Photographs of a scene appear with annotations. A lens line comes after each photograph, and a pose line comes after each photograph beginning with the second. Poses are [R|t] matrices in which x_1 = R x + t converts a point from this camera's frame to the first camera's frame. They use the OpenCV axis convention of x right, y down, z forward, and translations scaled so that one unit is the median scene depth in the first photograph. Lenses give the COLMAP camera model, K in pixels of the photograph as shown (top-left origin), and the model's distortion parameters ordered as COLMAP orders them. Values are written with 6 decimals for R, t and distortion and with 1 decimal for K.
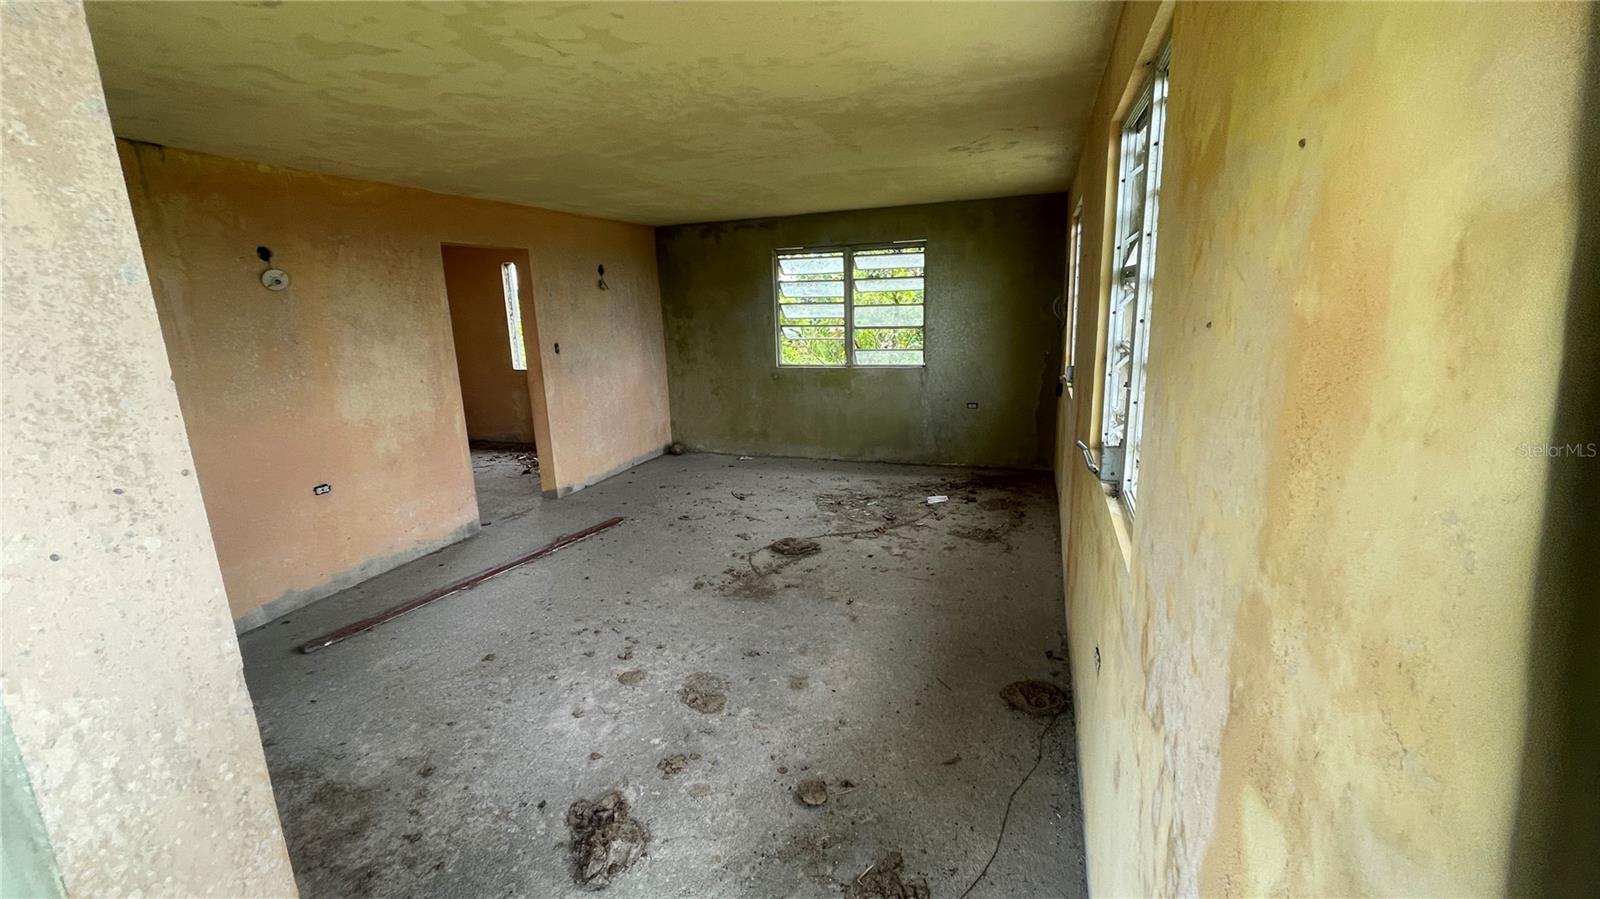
lens RADIAL K [[646.1, 0, 797.5], [0, 646.1, 449.2], [0, 0, 1]] dist [-0.005450, 0.001307]
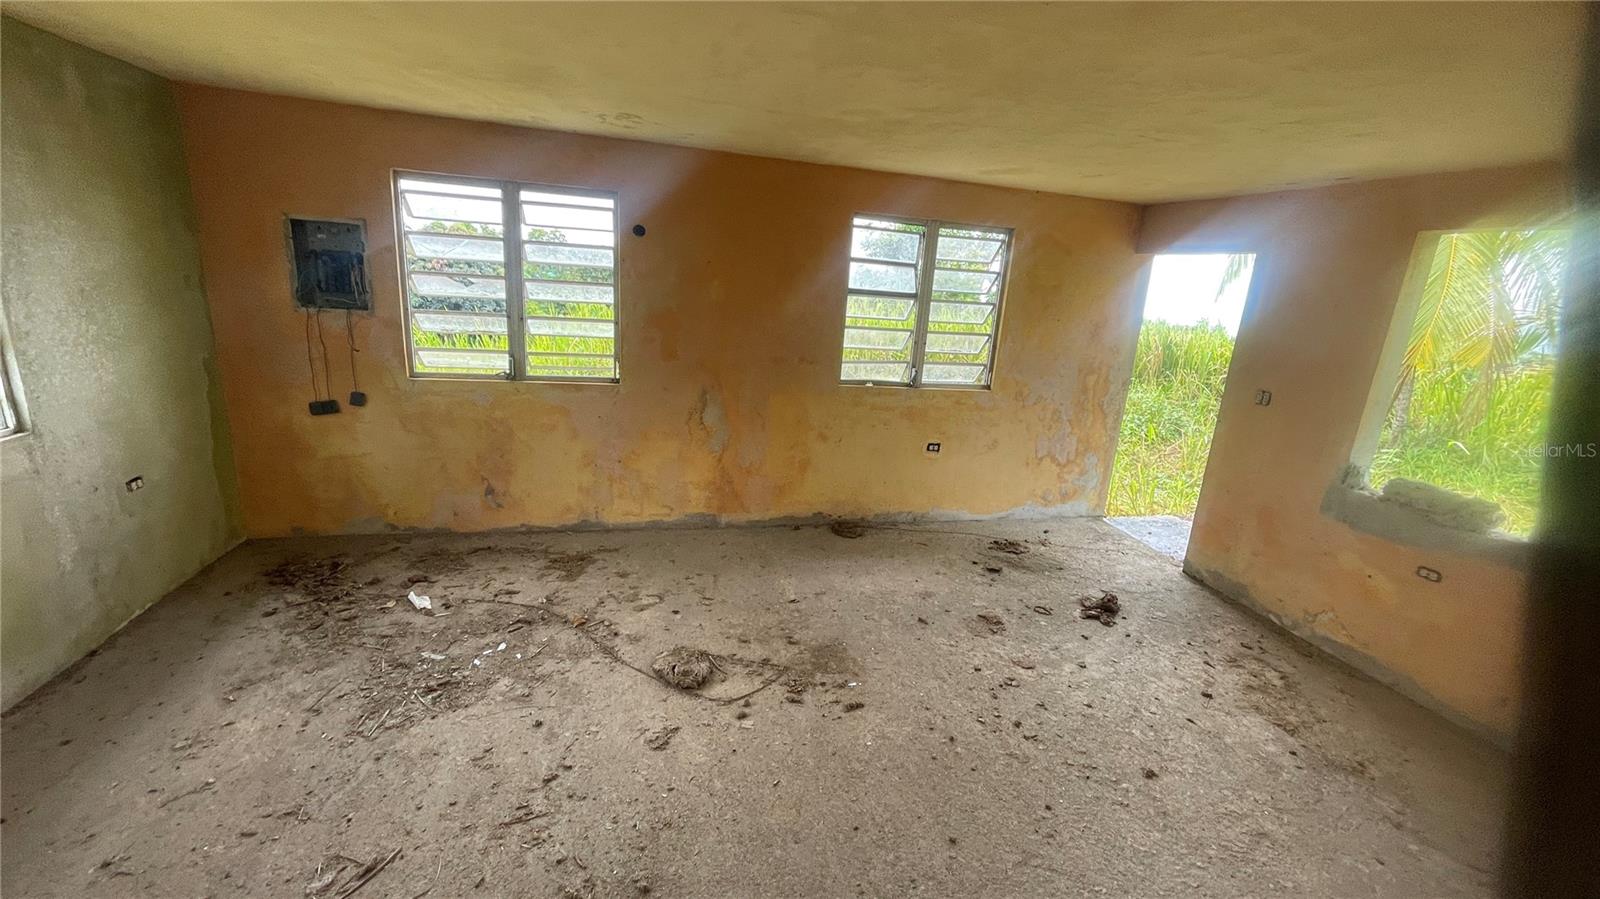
lens RADIAL K [[646.1, 0, 809.1], [0, 646.1, 451.2], [0, 0, 1]] dist [-0.005450, 0.001307]
pose [[-0.575420, -0.227252, 0.785652, -0.561832], [0.126551, 0.924311, 0.360046, -0.285808], [-0.808008, 0.306603, -0.503108, 1.179740]]
